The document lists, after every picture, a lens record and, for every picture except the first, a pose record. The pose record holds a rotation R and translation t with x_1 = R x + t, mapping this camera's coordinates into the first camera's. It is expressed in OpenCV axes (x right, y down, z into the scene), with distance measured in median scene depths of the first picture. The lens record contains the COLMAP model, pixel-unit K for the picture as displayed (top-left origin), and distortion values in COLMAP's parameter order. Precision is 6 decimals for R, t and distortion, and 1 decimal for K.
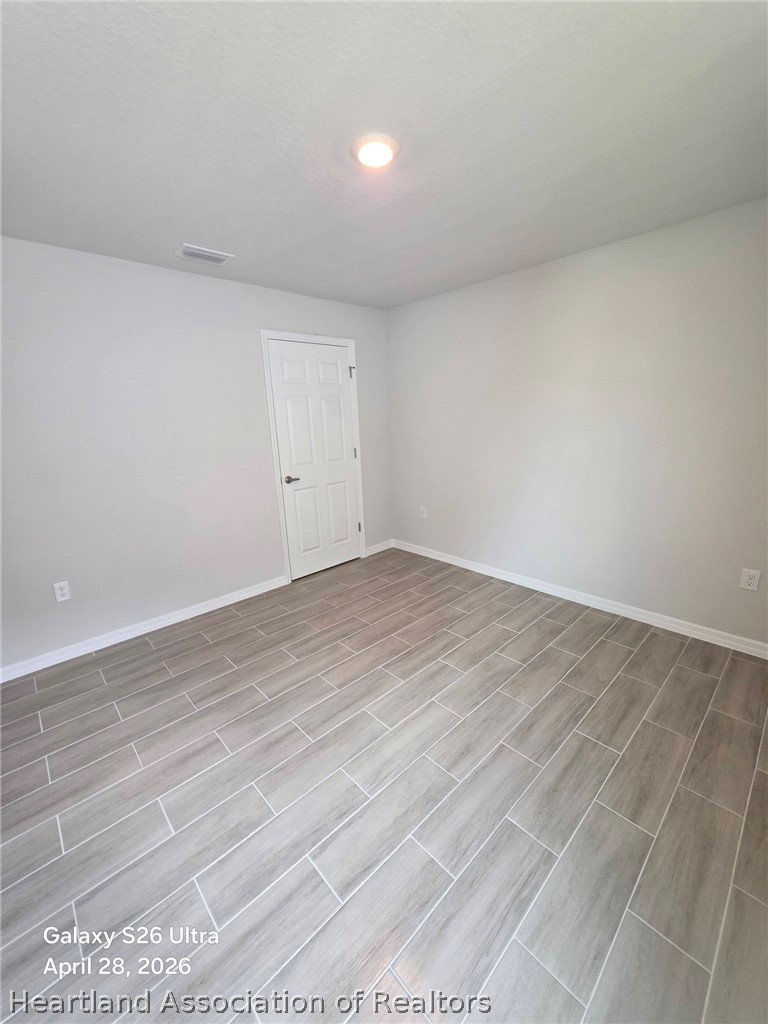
lens RADIAL K [[415.1, 0, 386.5], [0, 415.1, 512.3], [0, 0, 1]] dist [-0.000254, -0.000005]
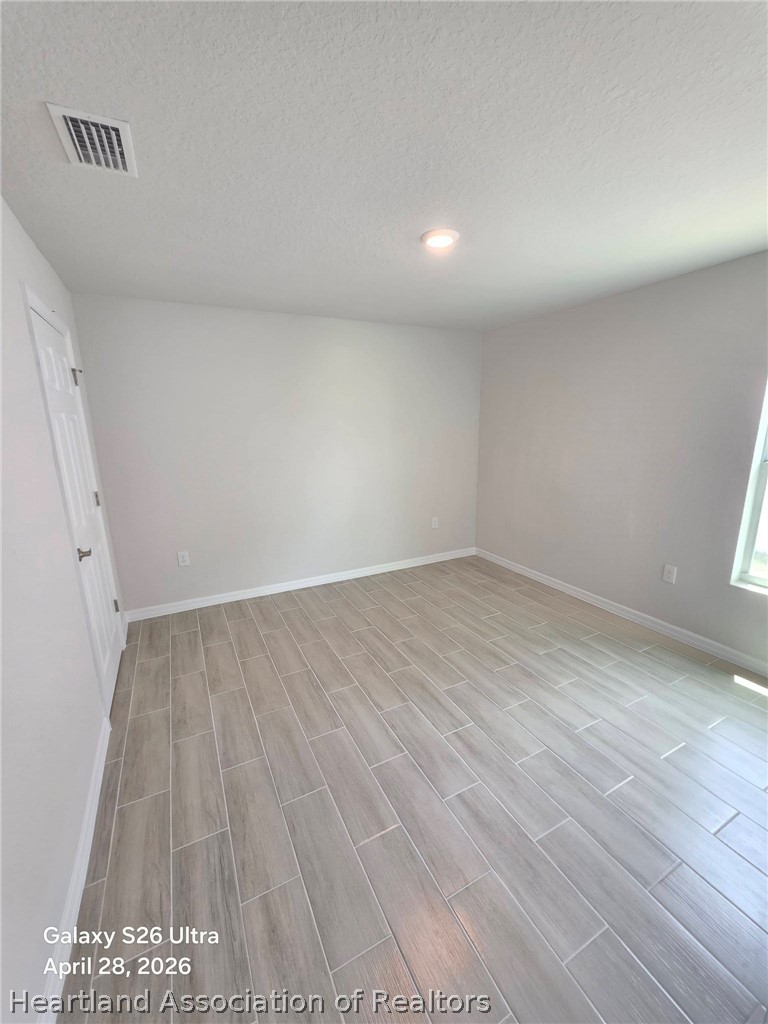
lens RADIAL K [[415.1, 0, 386.5], [0, 415.1, 512.3], [0, 0, 1]] dist [-0.000254, -0.000005]
pose [[0.272464, -0.178435, 0.945476, -0.881183], [0.230780, 0.966088, 0.115820, -0.141501], [-0.934079, 0.186640, 0.304403, 0.554693]]
